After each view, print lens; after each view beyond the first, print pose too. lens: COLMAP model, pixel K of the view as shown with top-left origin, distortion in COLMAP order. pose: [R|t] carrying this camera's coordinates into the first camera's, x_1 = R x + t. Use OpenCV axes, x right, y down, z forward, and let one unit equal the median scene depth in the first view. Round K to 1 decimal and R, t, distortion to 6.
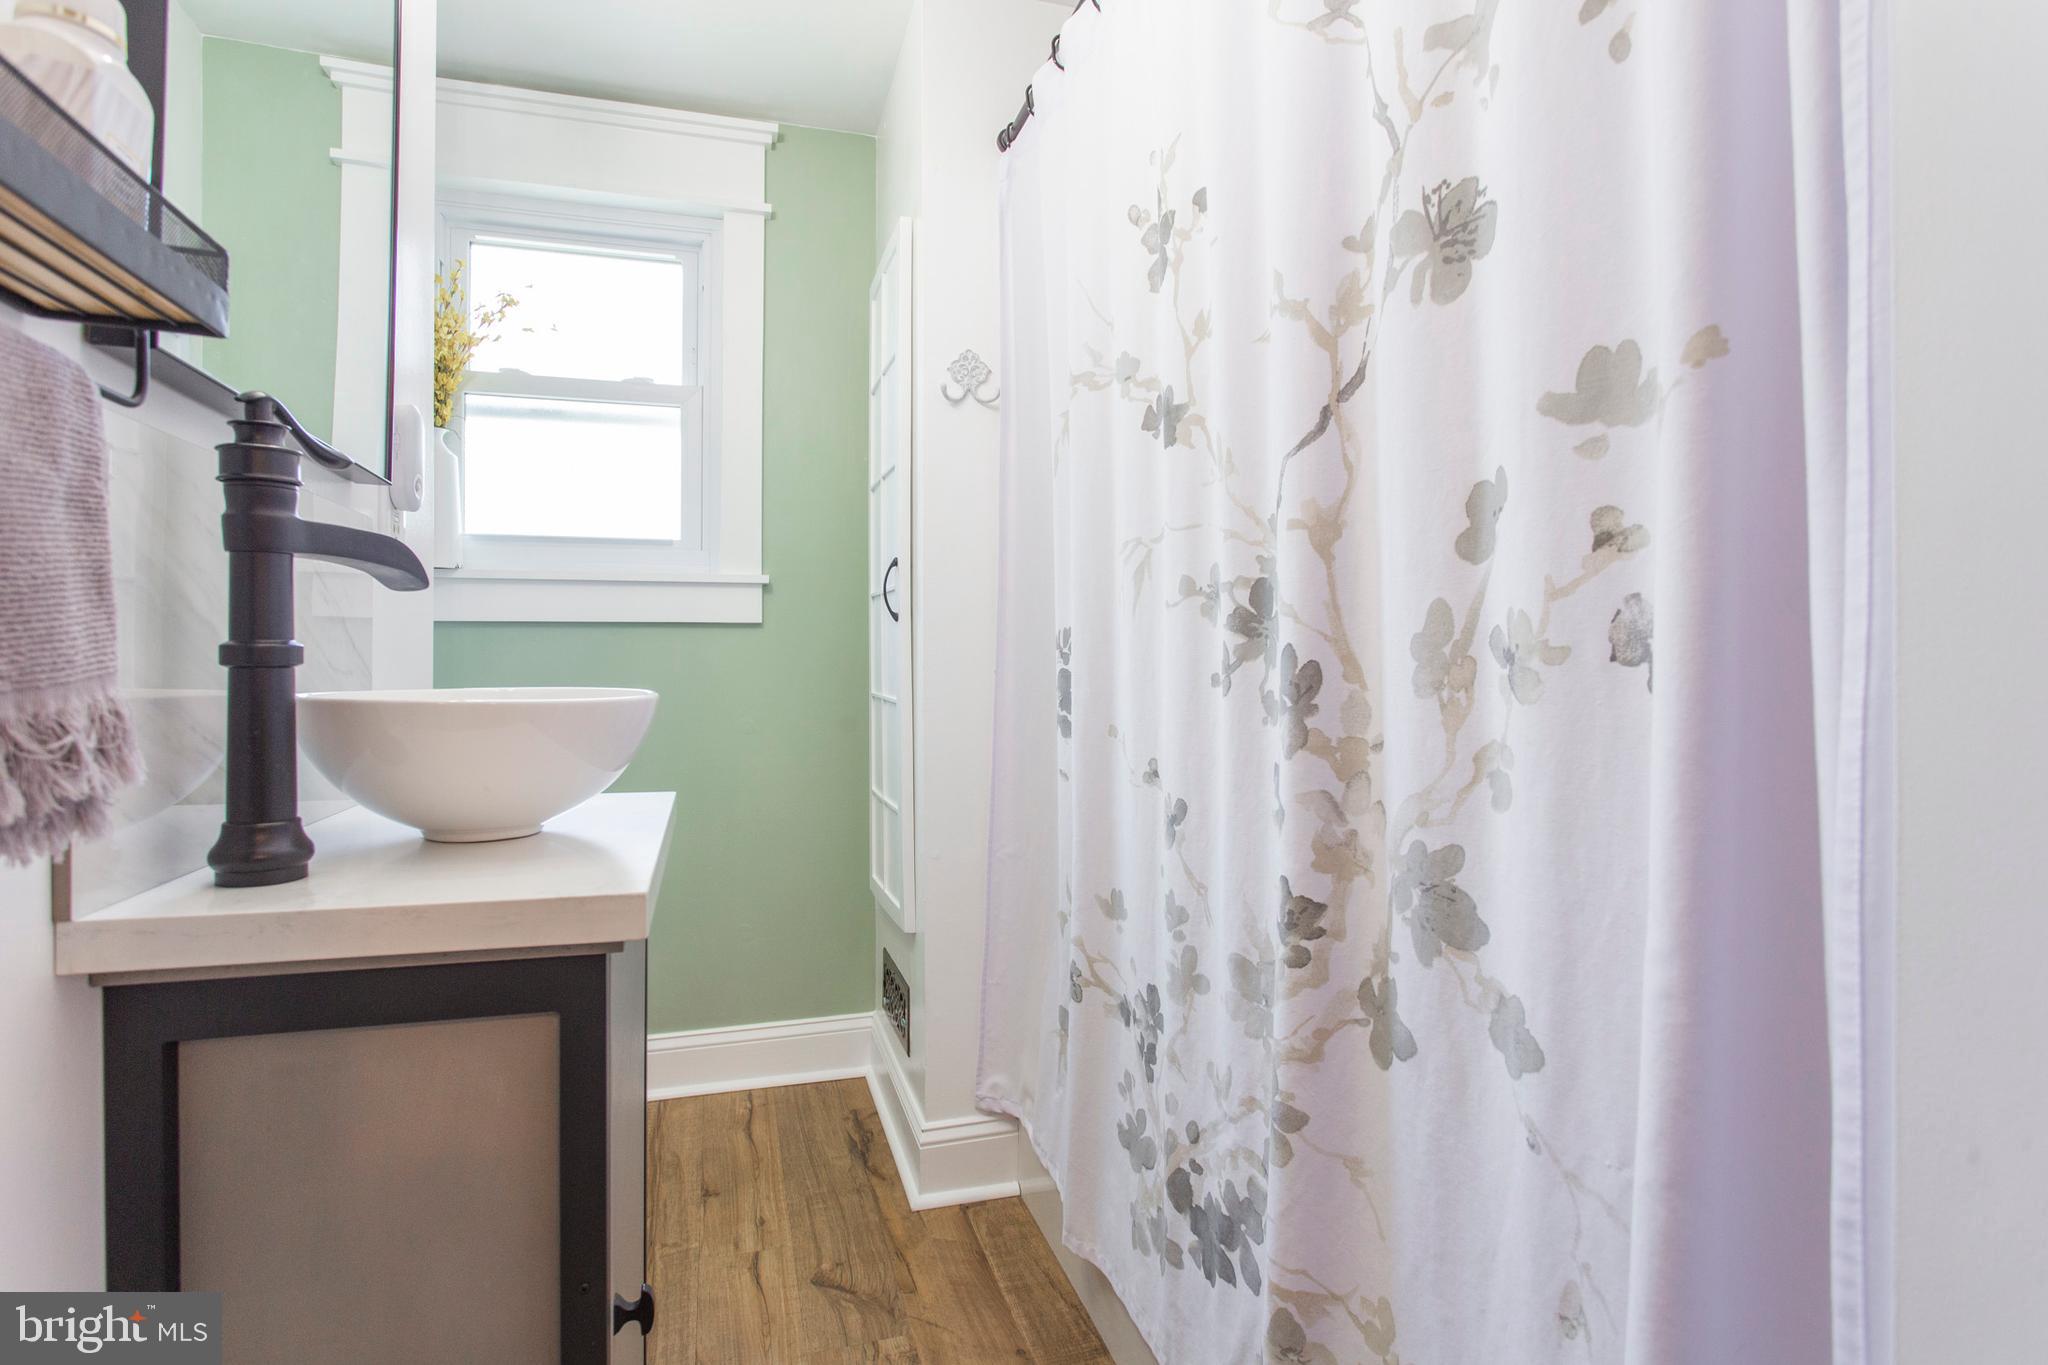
lens RADIAL K [[997.5, 0, 1007.0], [0, 997.5, 662.9], [0, 0, 1]] dist [-0.016516, 0.007383]
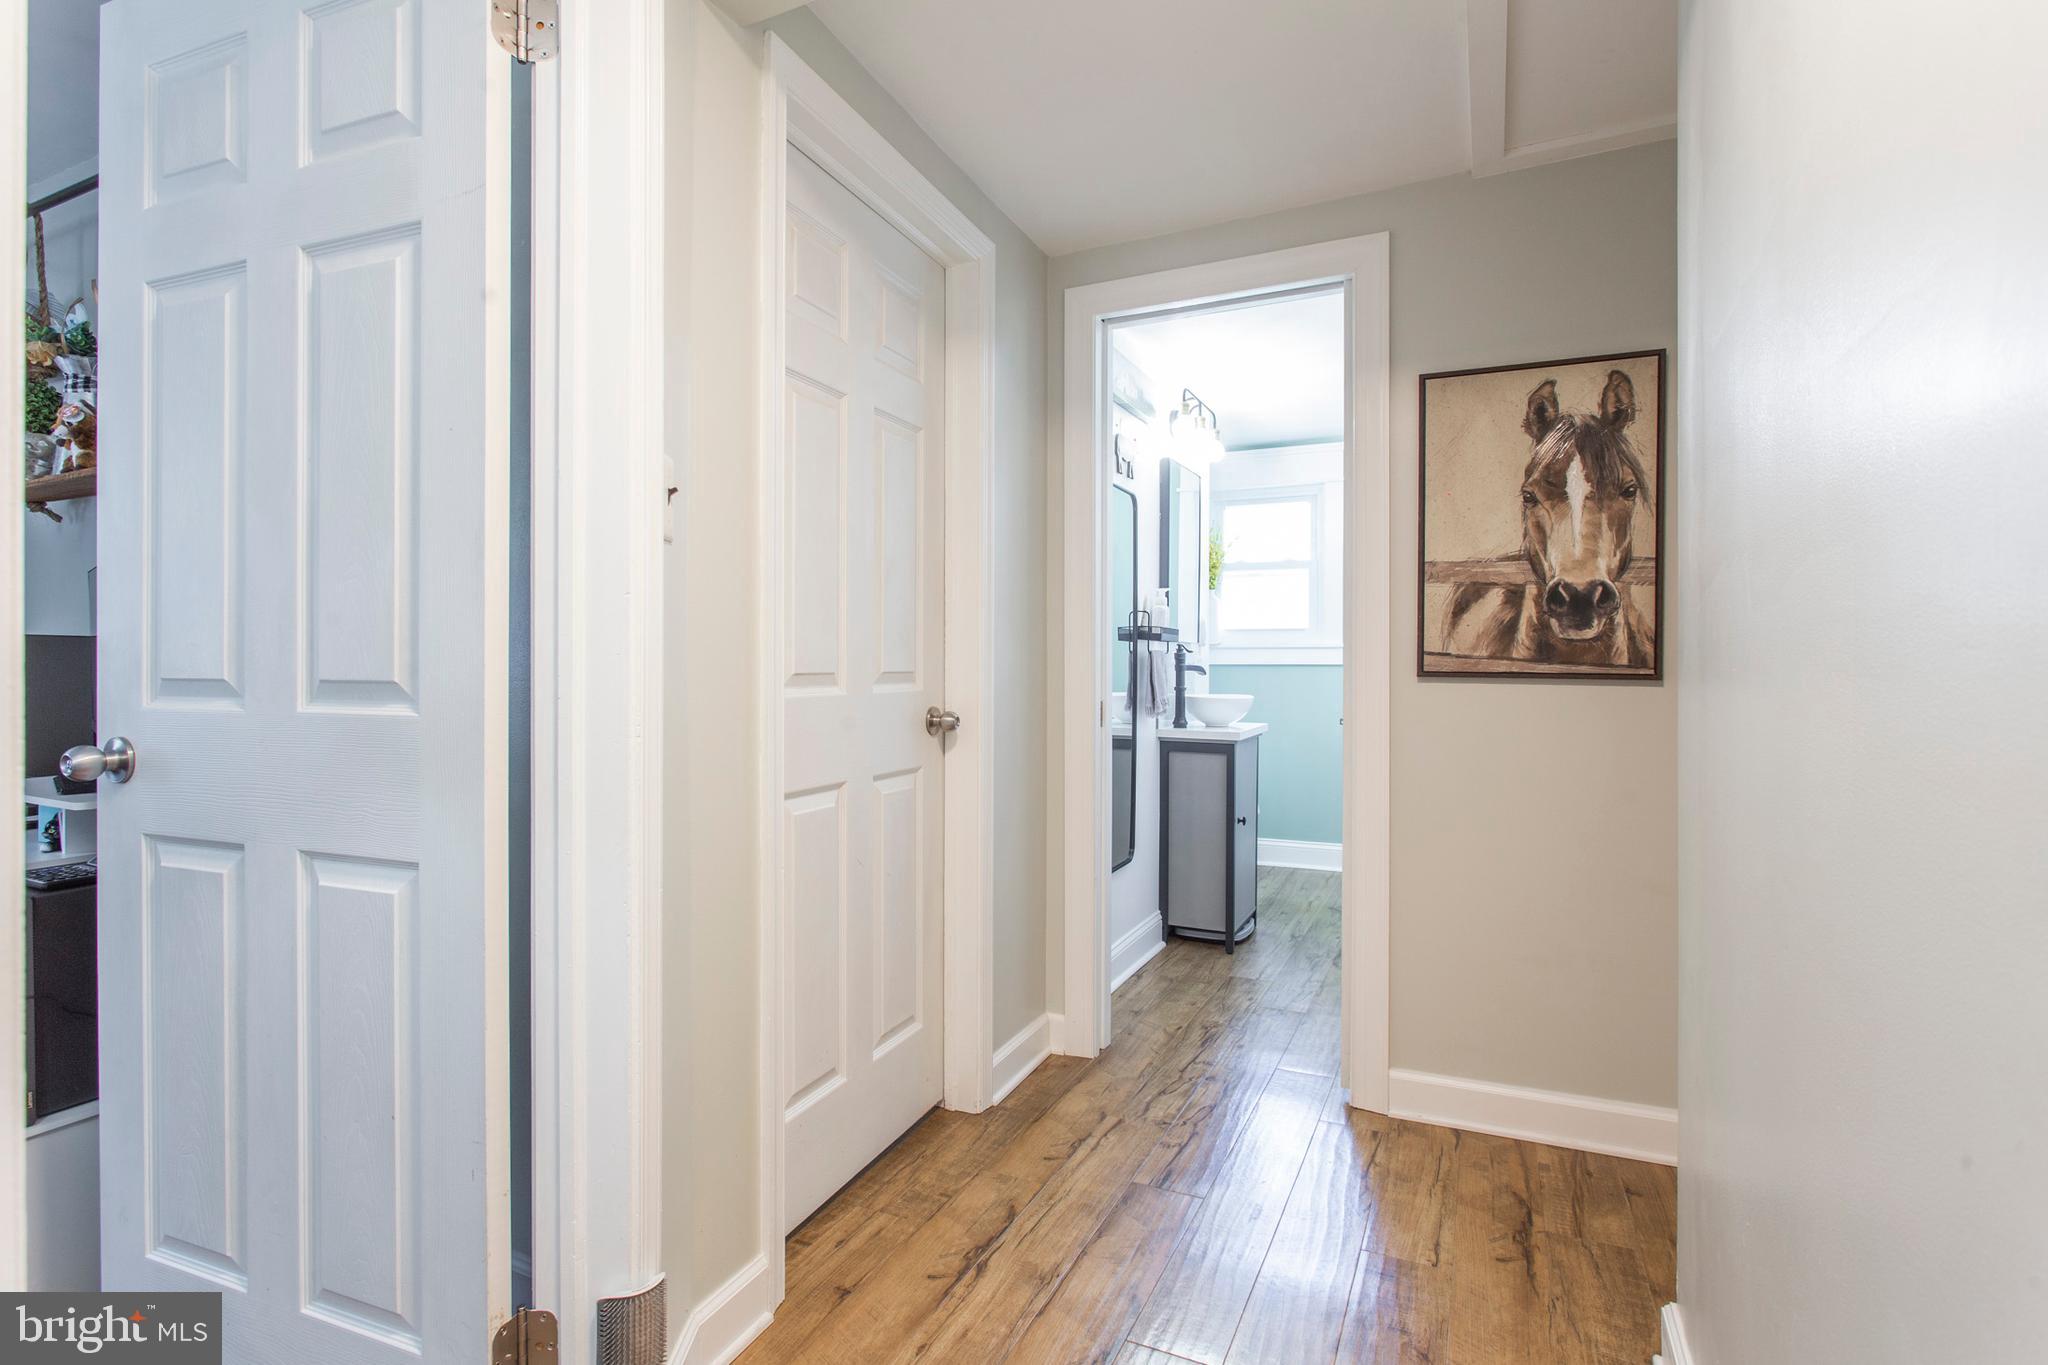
lens RADIAL K [[971.4, 0, 975.6], [0, 971.4, 670.4], [0, 0, 1]] dist [0.000454, -0.000004]
pose [[0.719386, 0.007093, -0.694574, 1.350387], [-0.001312, 0.999960, 0.008852, -0.094872], [0.694609, -0.005457, 0.719366, -2.269880]]
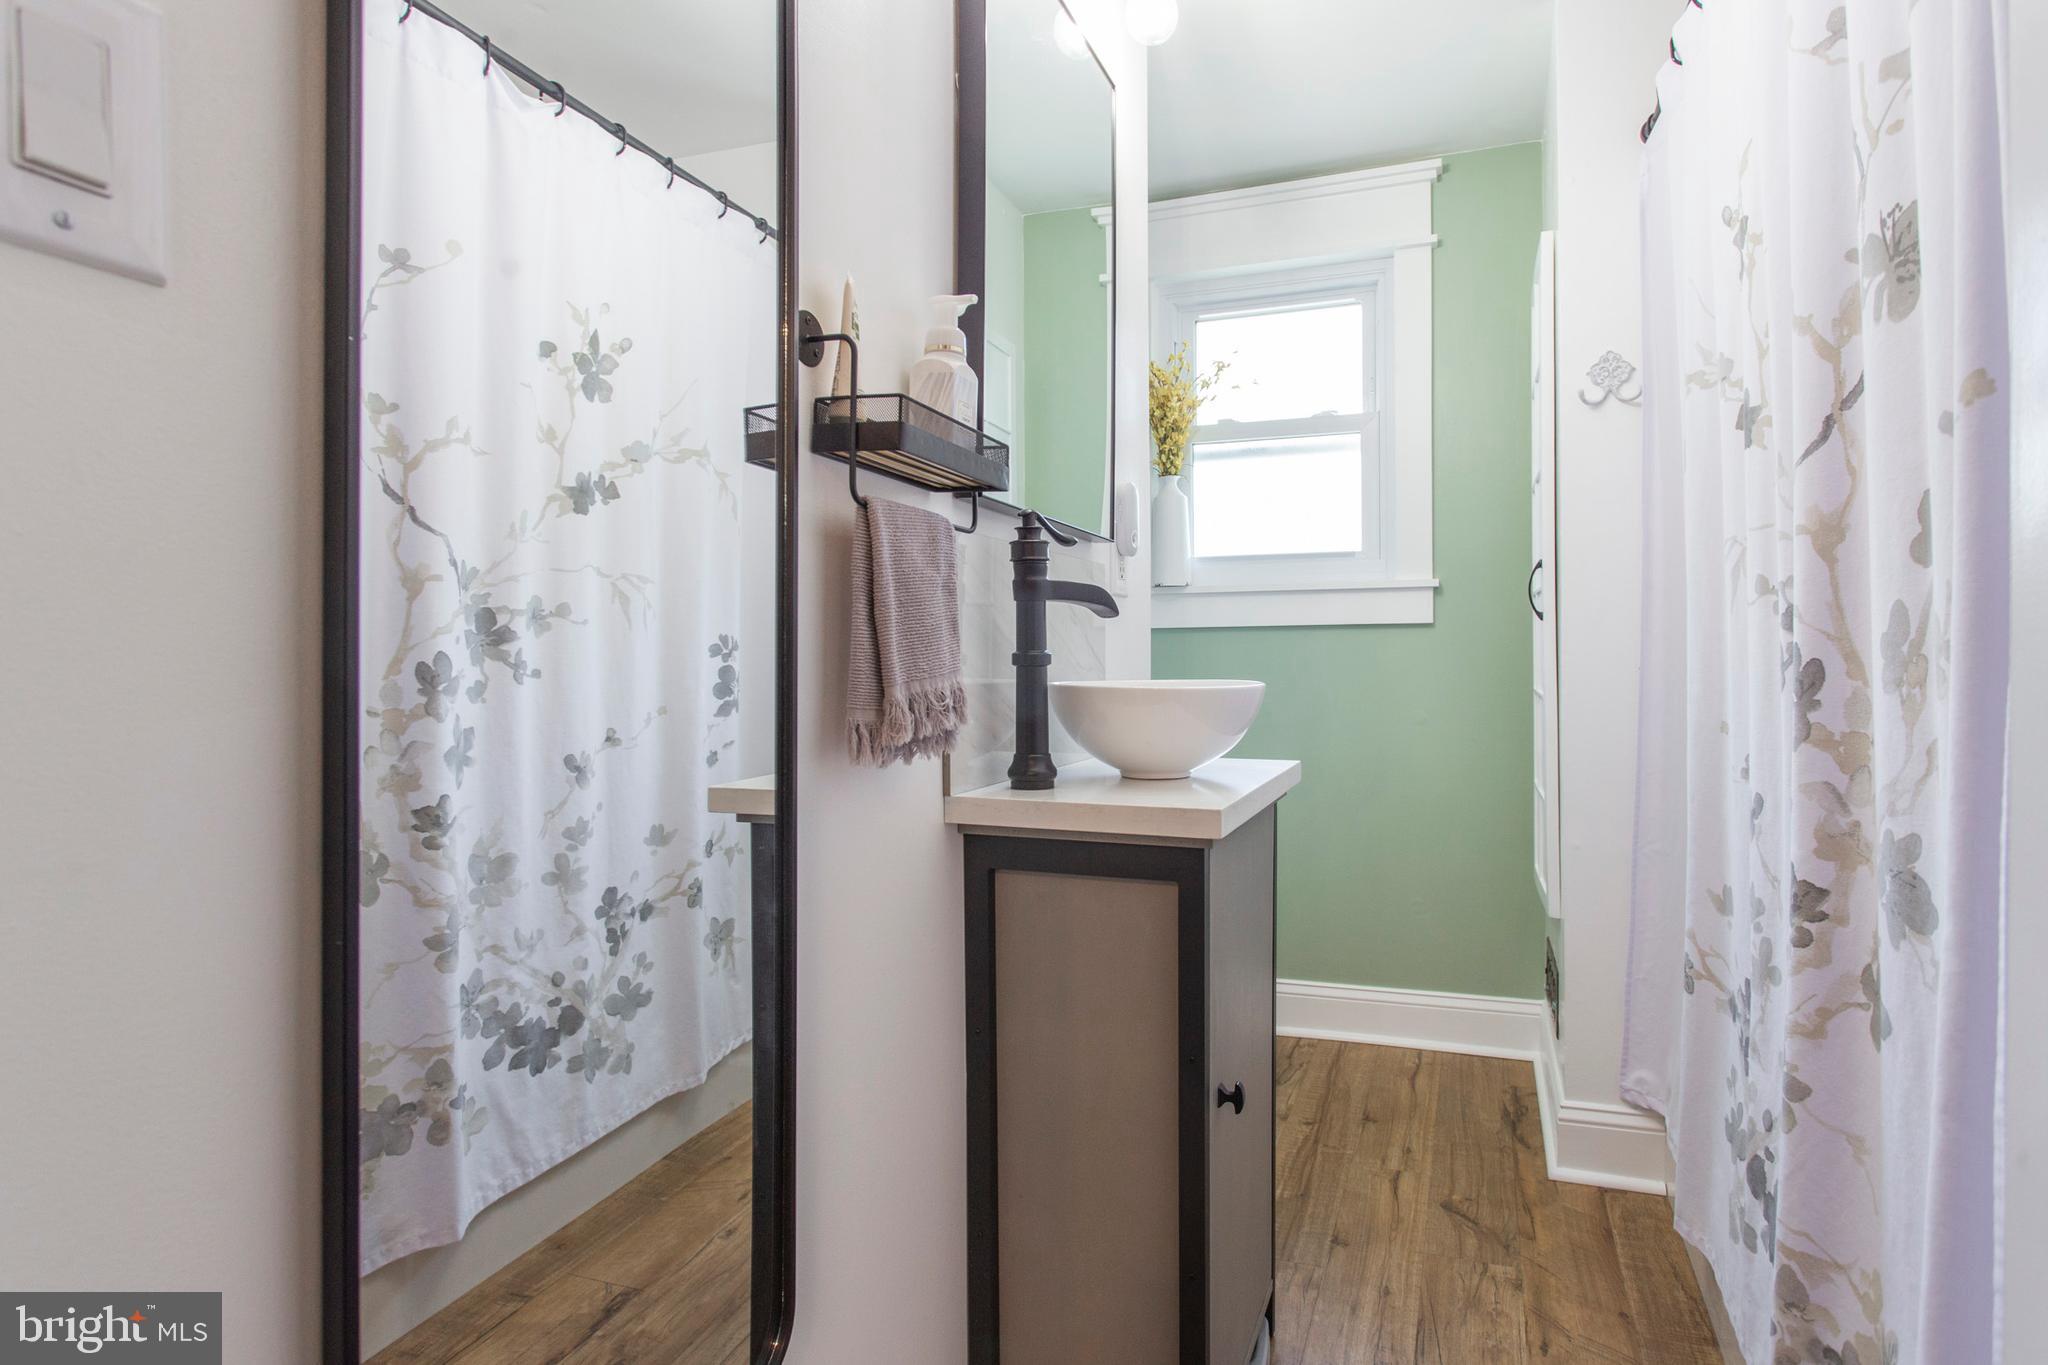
lens RADIAL K [[1035.9, 0, 1118.2], [0, 1035.9, 671.0], [0, 0, 1]] dist [-0.016438, 0.007581]
pose [[0.817883, 0.001985, -0.575381, 0.249650], [0.005219, 0.999927, 0.010868, -0.003543], [0.575361, -0.011892, 0.817813, -0.239726]]
